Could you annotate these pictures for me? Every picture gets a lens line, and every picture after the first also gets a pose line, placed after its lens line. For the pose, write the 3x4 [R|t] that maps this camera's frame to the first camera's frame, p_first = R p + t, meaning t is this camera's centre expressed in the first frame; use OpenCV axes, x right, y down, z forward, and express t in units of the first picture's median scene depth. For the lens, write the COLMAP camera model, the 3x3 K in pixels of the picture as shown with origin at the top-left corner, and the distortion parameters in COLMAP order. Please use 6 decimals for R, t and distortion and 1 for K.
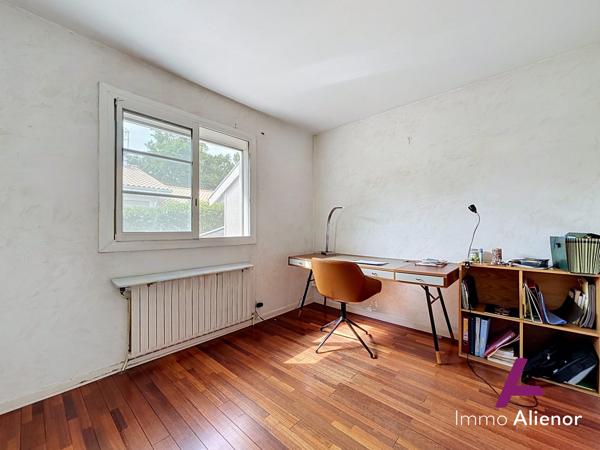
lens RADIAL K [[248.0, 0, 300.0], [0, 248.0, 225.0], [0, 0, 1]] dist [-0.001441, -0.000244]
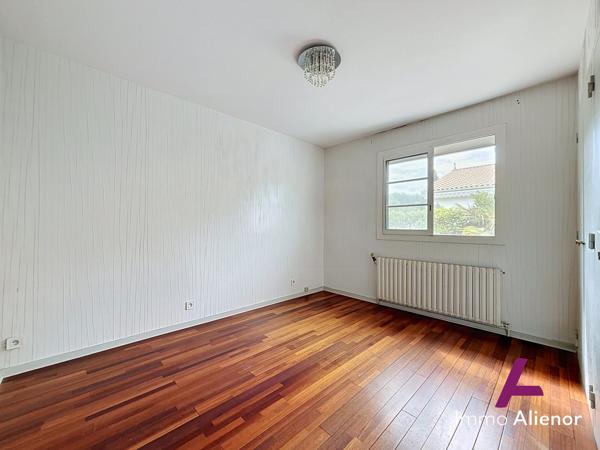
lens RADIAL K [[248.0, 0, 300.0], [0, 248.0, 225.0], [0, 0, 1]] dist [-0.001441, -0.000244]
pose [[-0.057479, -0.011481, -0.998281, 0.966455], [0.012065, 0.999853, -0.012194, 0.009242], [0.998274, -0.012745, -0.057332, 0.403038]]
